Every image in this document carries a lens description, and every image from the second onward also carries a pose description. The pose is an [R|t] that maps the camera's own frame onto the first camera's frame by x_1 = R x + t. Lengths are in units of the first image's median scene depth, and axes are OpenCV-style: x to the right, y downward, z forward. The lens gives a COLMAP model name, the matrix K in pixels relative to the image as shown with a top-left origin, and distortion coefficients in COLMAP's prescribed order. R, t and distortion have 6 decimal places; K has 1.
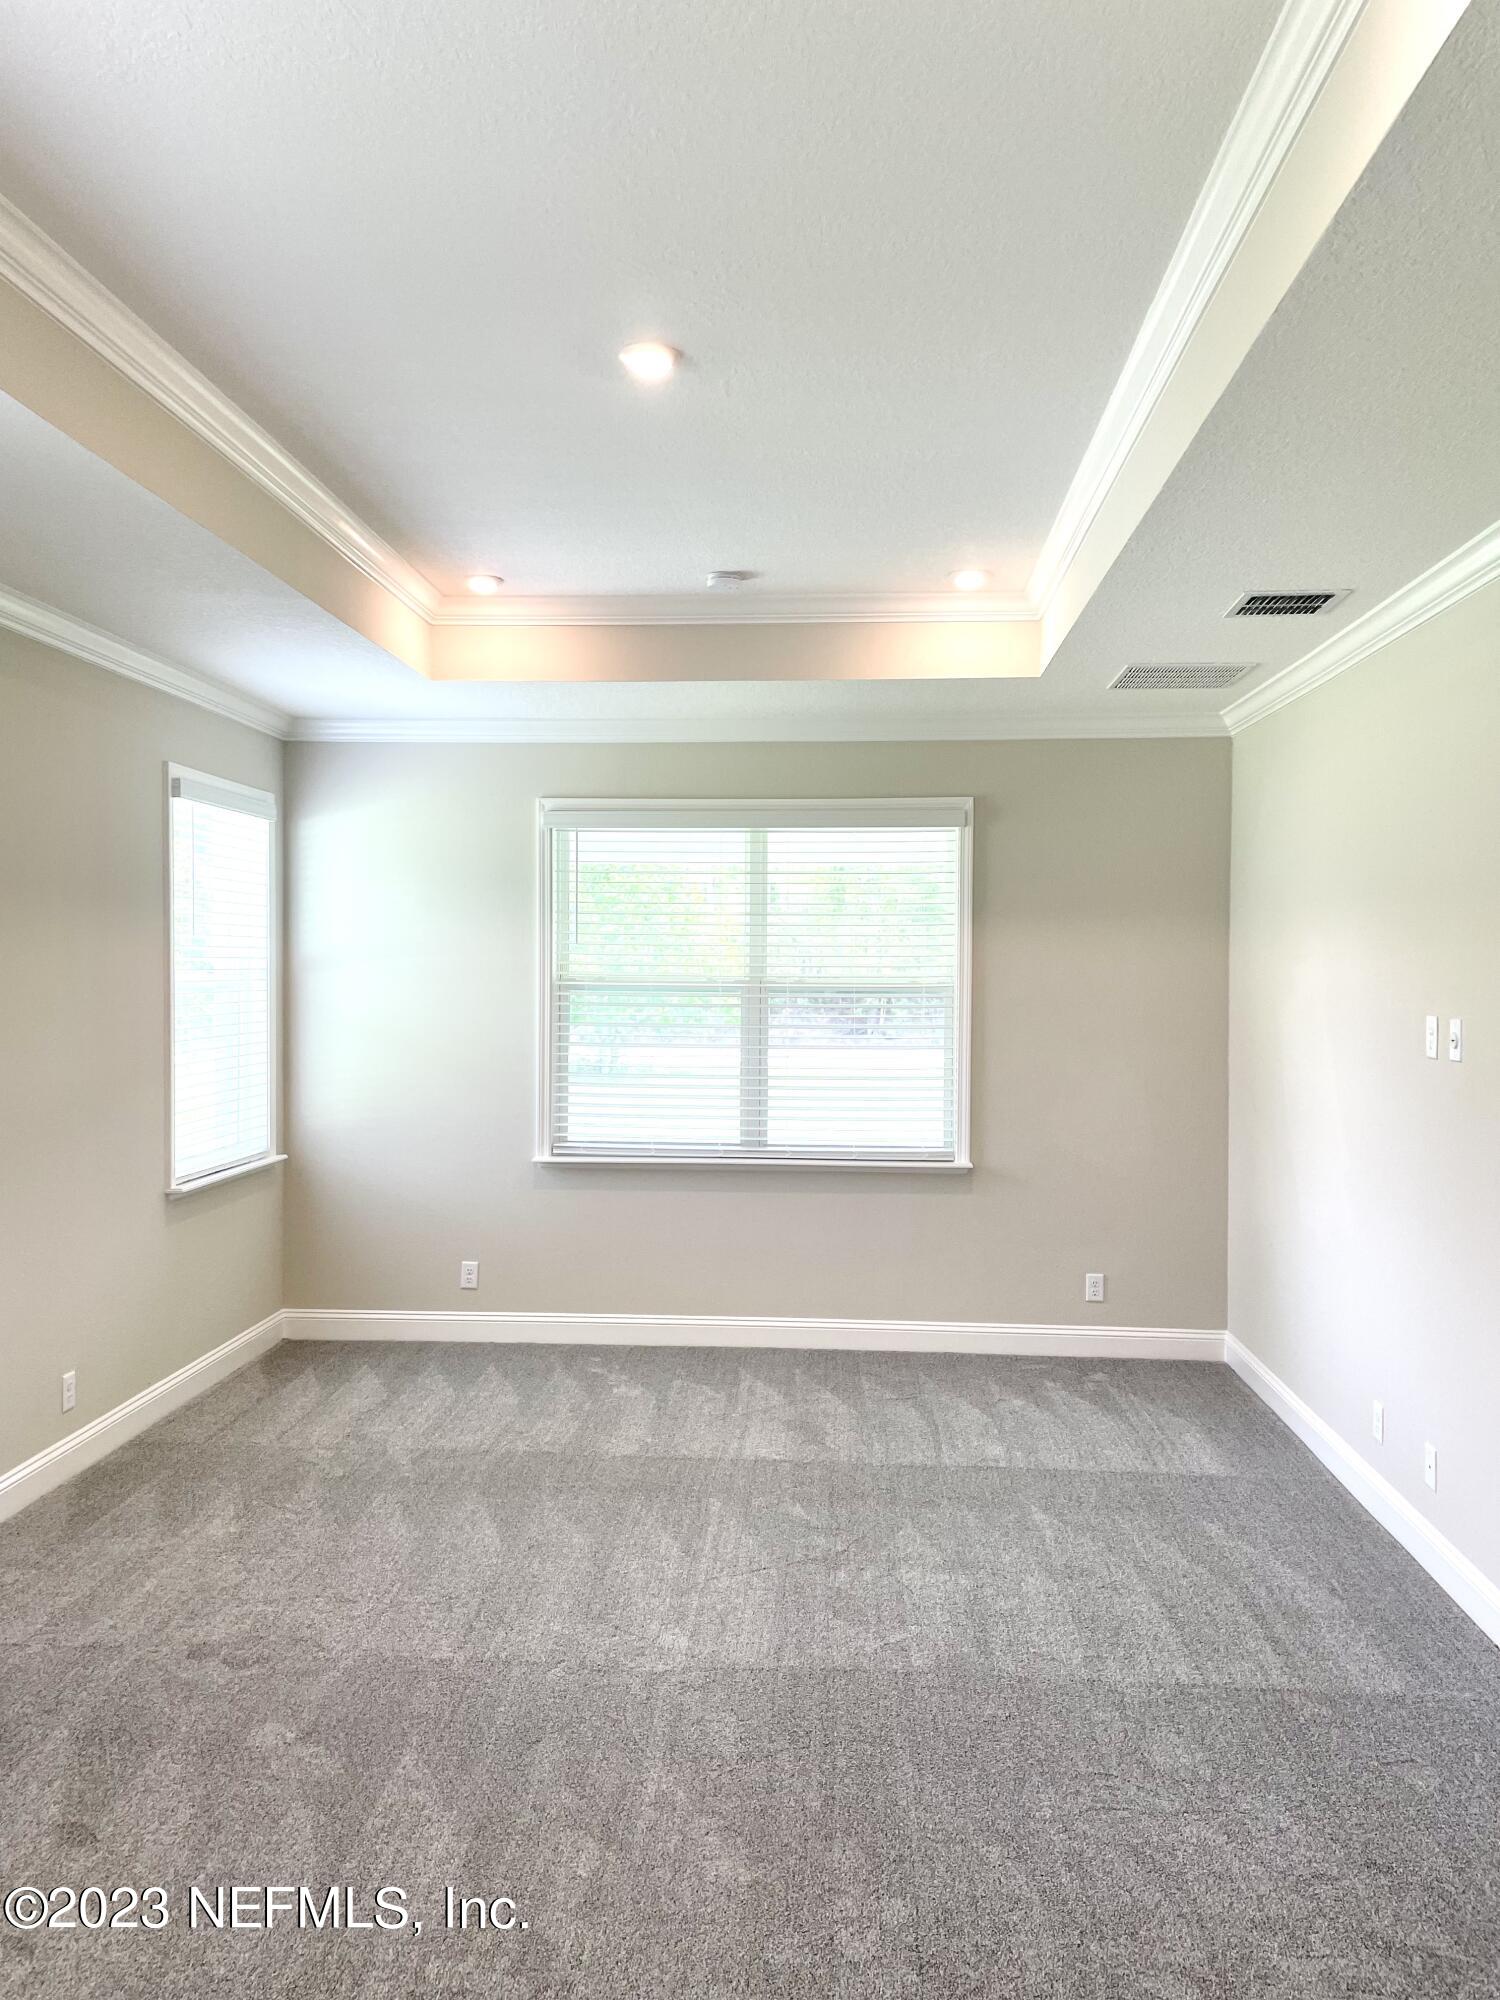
lens RADIAL K [[1515.8, 0, 750.0], [0, 1515.8, 1000.0], [0, 0, 1]] dist [0.102555, -0.139127]
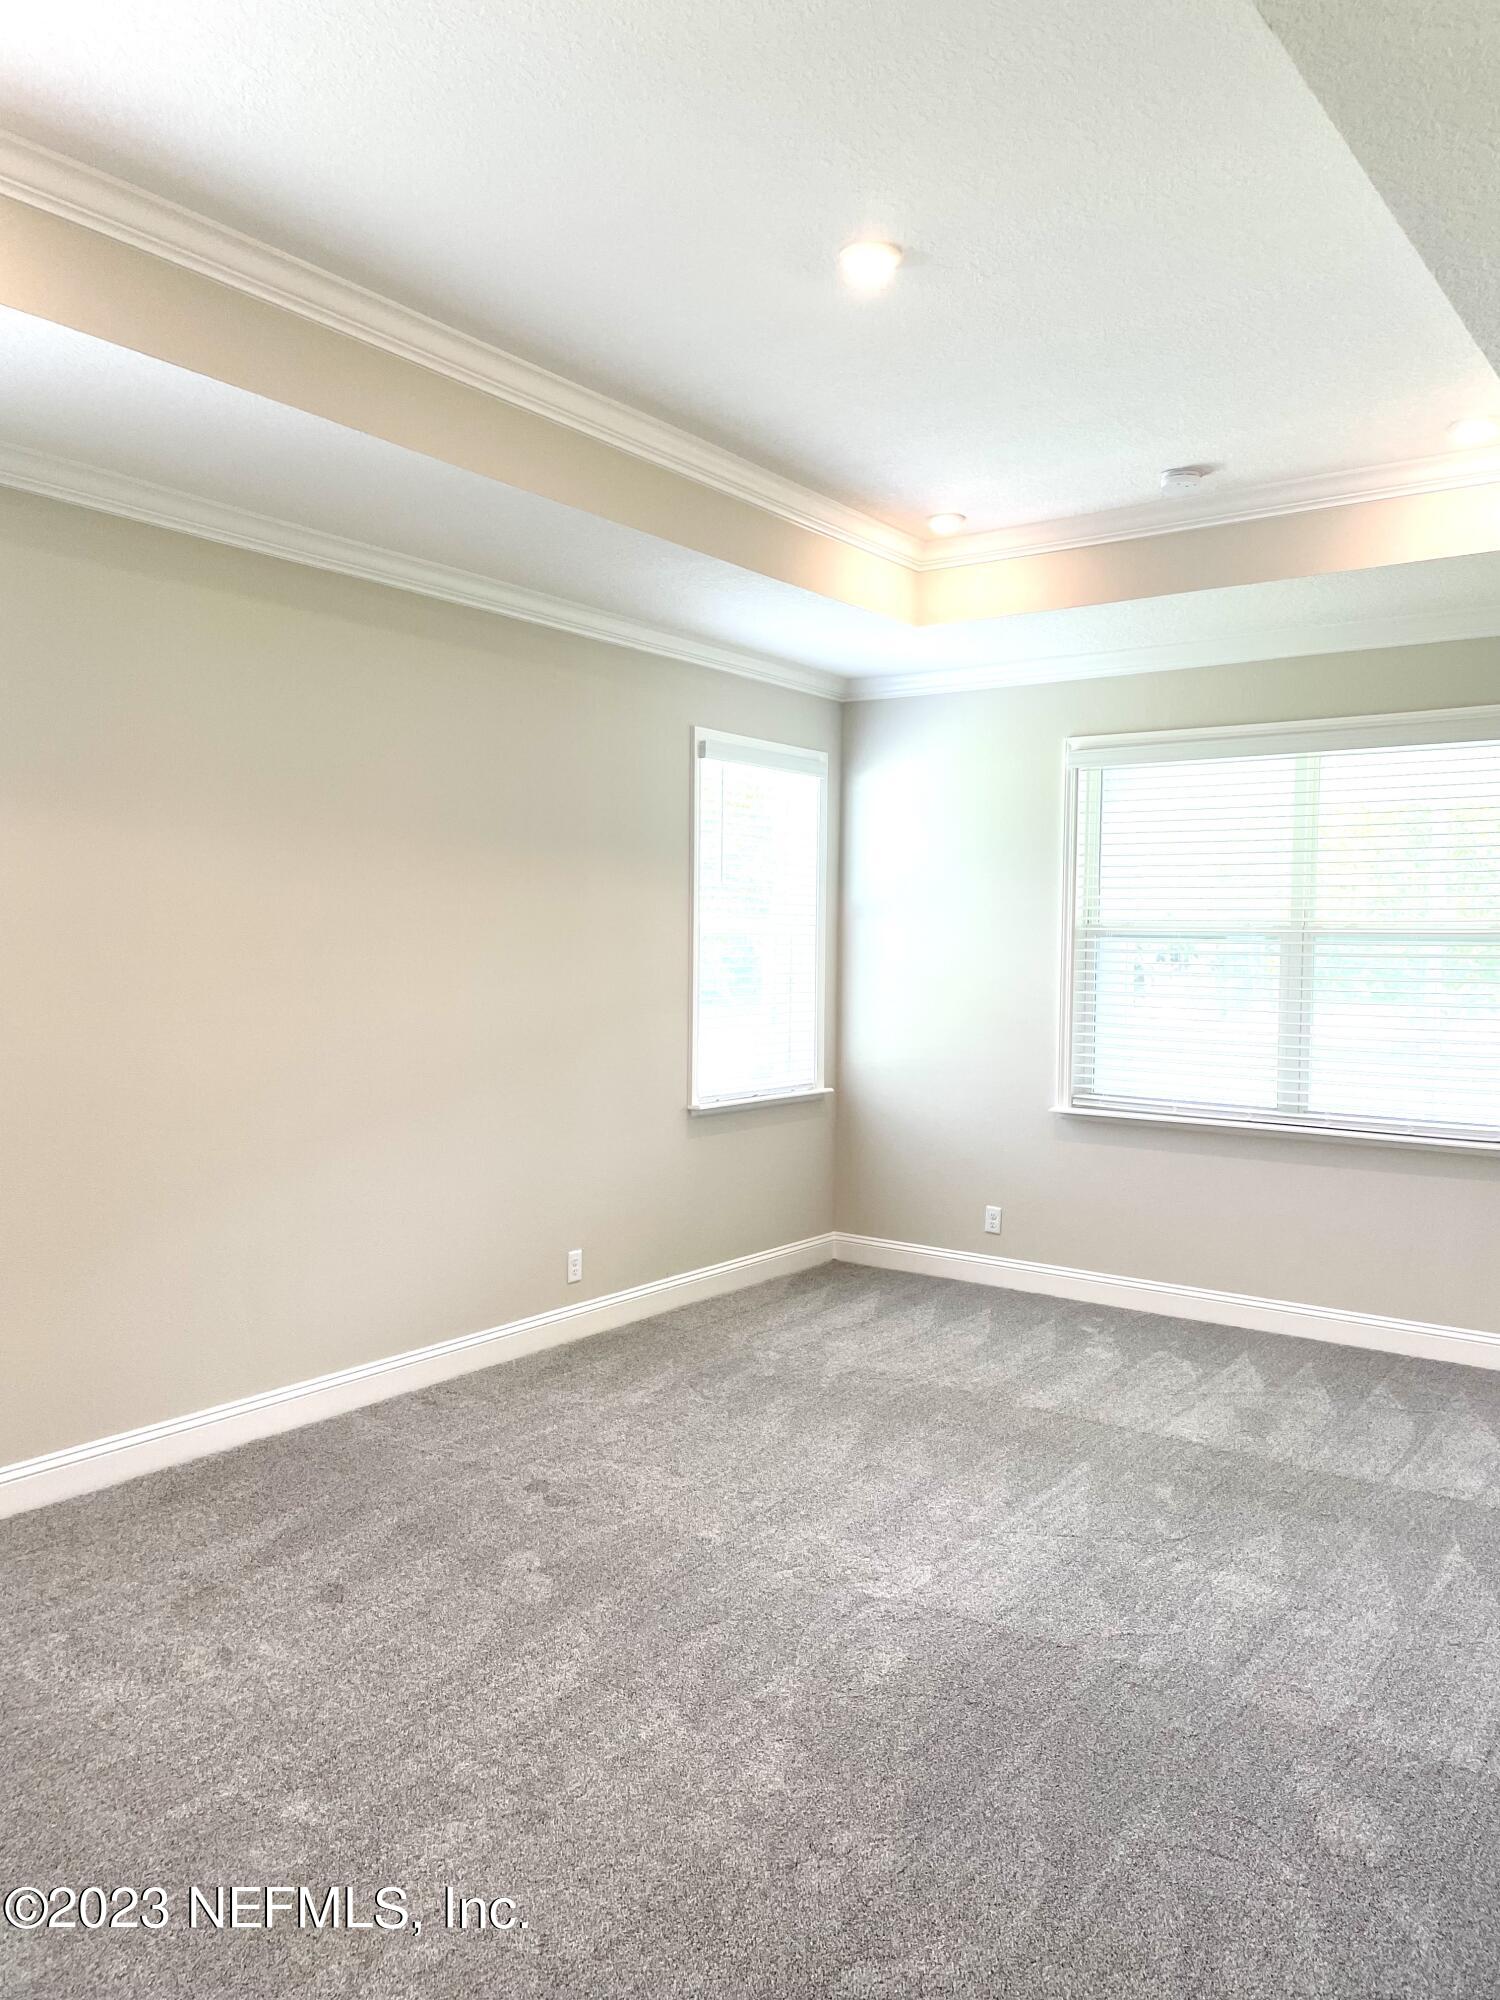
lens RADIAL K [[1515.8, 0, 750.0], [0, 1515.8, 1000.0], [0, 0, 1]] dist [0.102555, -0.139127]
pose [[0.843975, 0.025293, -0.535785, 0.255424], [-0.017681, 0.999657, 0.019340, 0.022508], [0.536090, -0.006849, 0.844133, 0.080769]]
